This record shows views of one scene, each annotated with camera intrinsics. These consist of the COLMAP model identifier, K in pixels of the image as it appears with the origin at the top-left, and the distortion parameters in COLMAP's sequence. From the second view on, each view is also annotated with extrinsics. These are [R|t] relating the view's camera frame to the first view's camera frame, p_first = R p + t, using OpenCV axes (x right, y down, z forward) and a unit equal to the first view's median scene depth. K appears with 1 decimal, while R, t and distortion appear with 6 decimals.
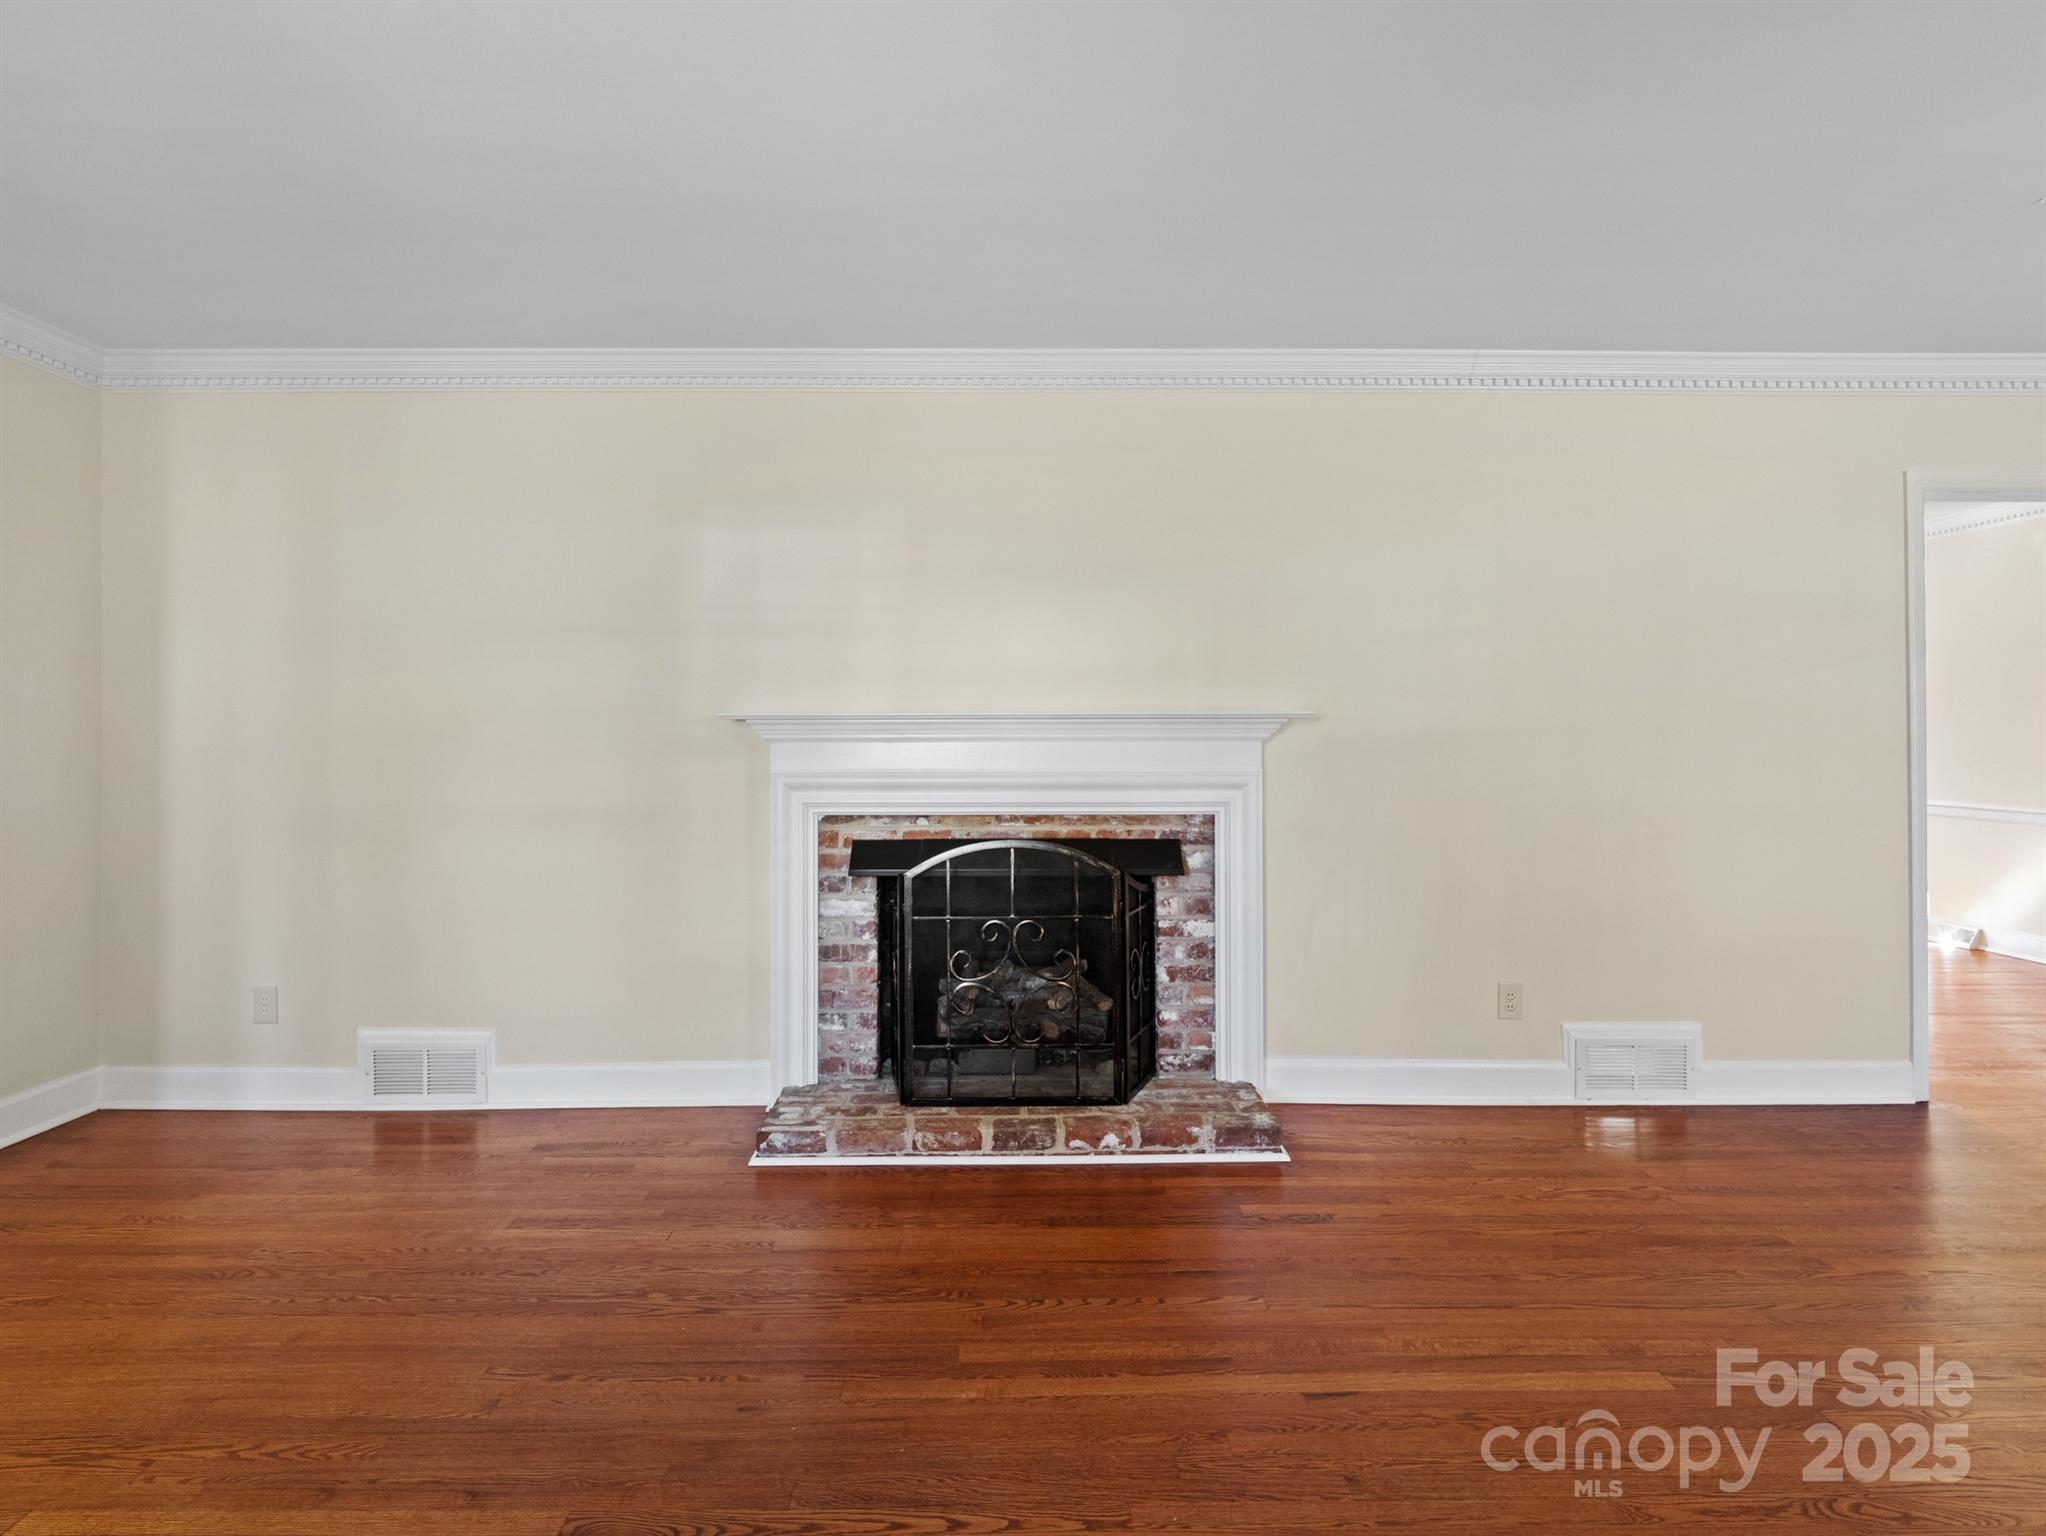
lens RADIAL K [[1085.9, 0, 981.6], [0, 1085.9, 738.9], [0, 0, 1]] dist [-0.013589, 0.000418]
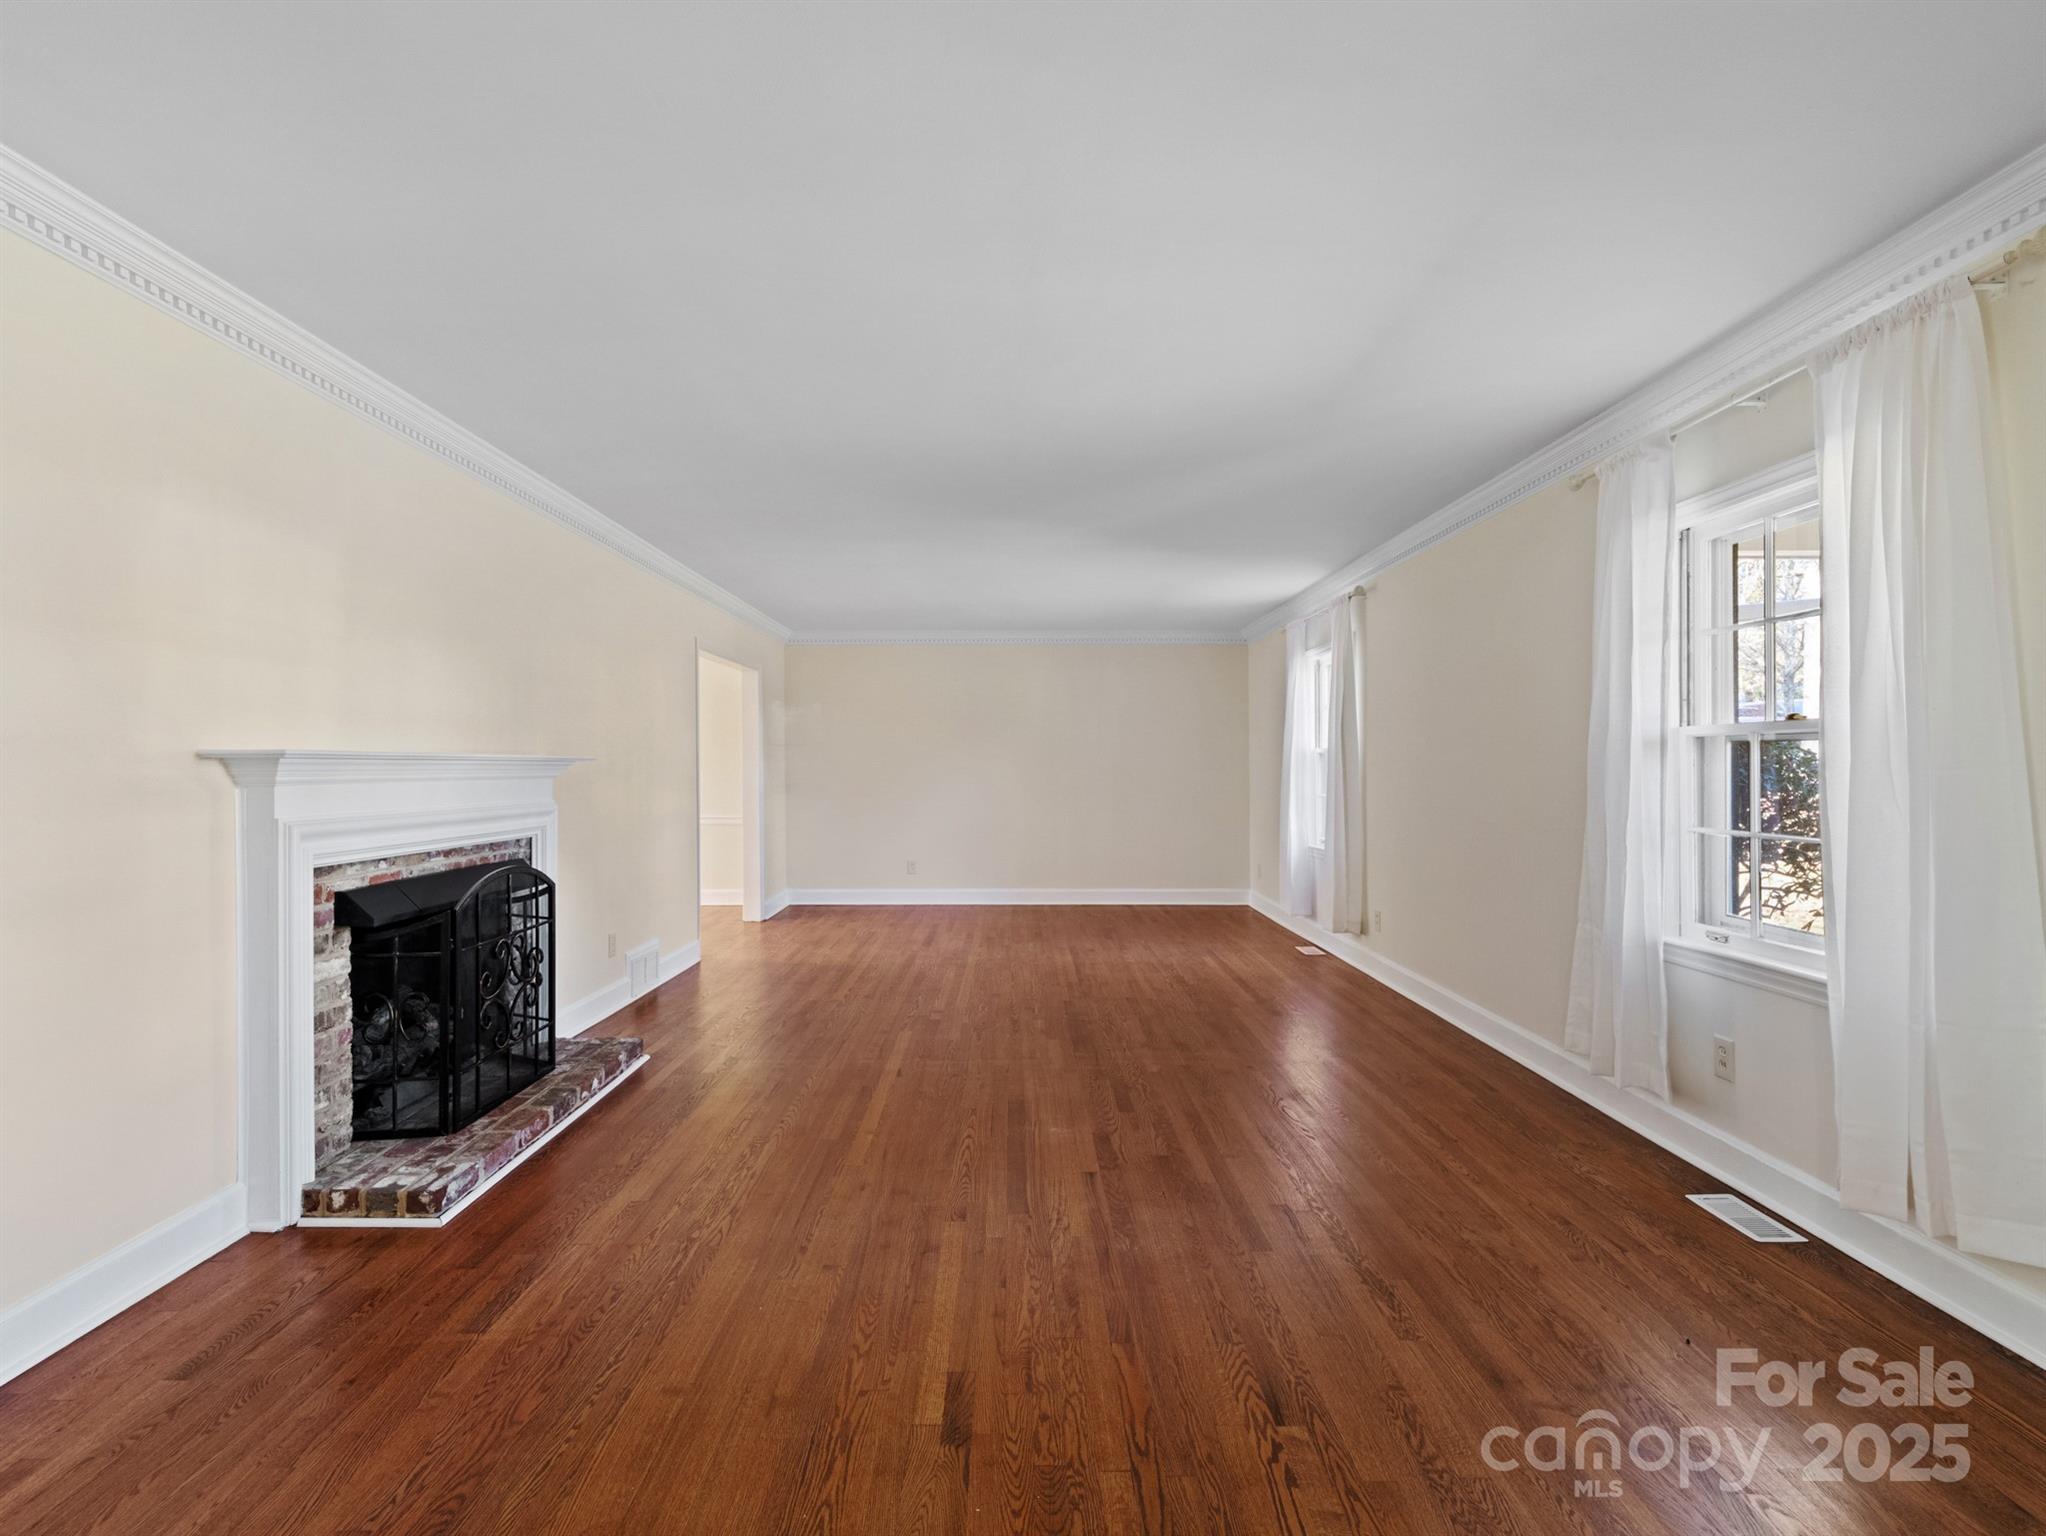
lens RADIAL K [[985.7, 0, 1013.7], [0, 985.7, 775.5], [0, 0, 1]] dist [0.009536, -0.001062]
pose [[0.011791, -0.006489, 0.999909, -0.941159], [0.017537, 0.999826, 0.006282, -0.000211], [-0.999777, 0.017461, 0.011903, 0.418107]]
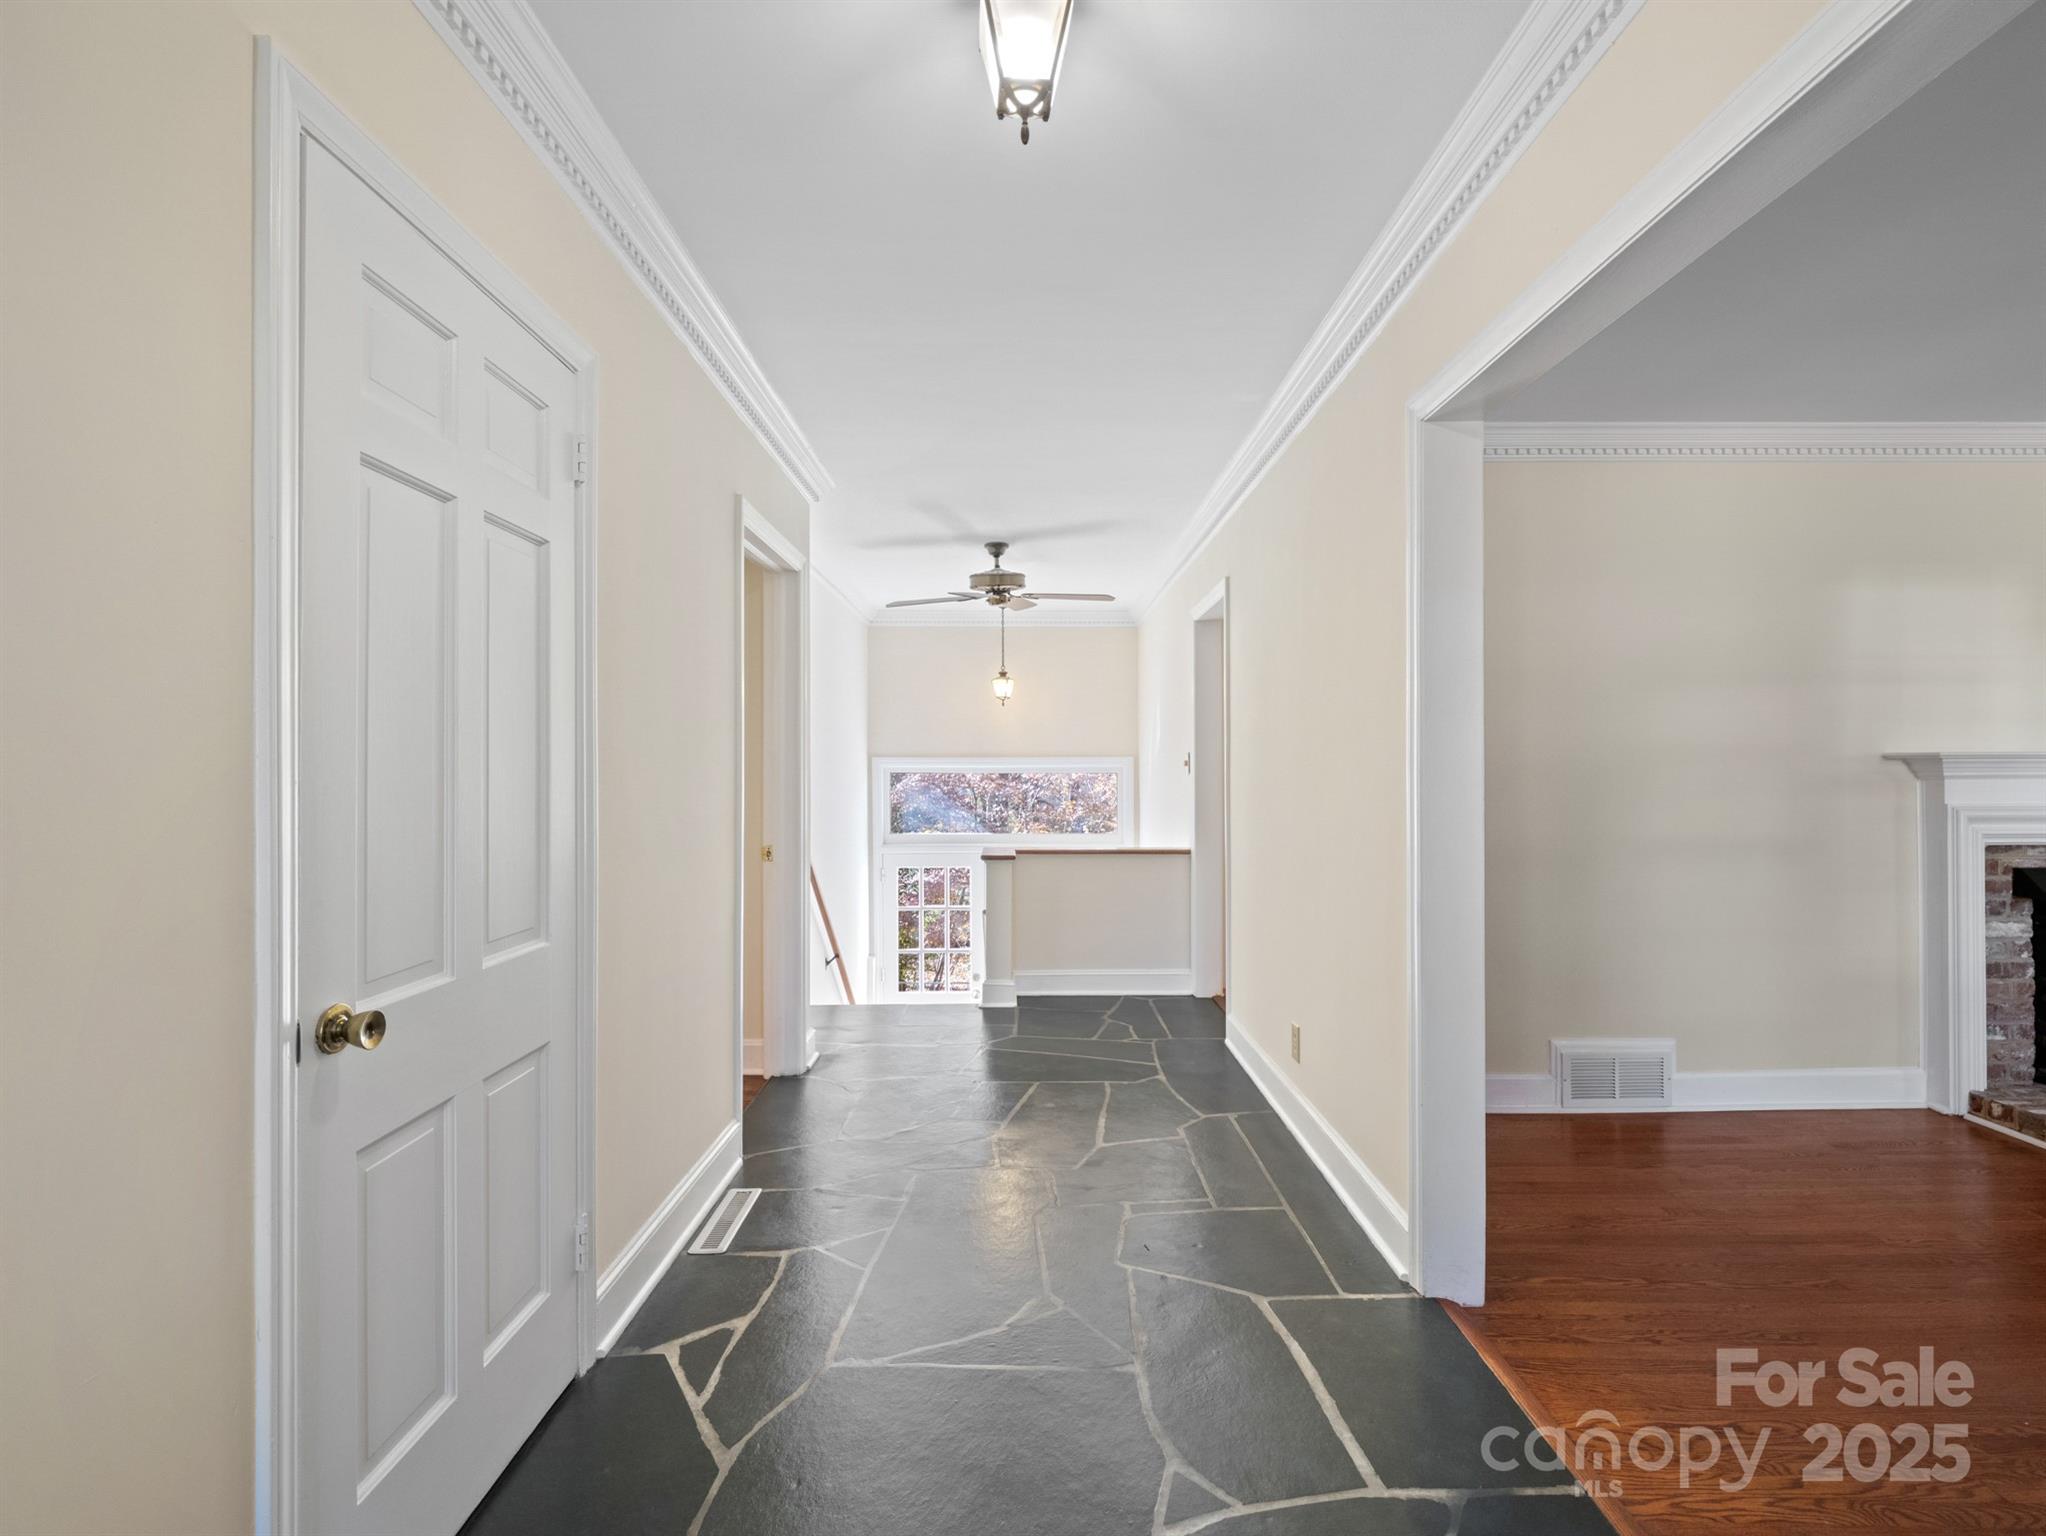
lens RADIAL K [[985.7, 0, 1022.7], [0, 985.7, 759.1], [0, 0, 1]] dist [0.009536, -0.001062]
pose [[0.999985, -0.002652, -0.004721, -1.125919], [0.002562, 0.999815, -0.019057, -0.001540], [0.004771, 0.019044, 0.999807, -0.024876]]
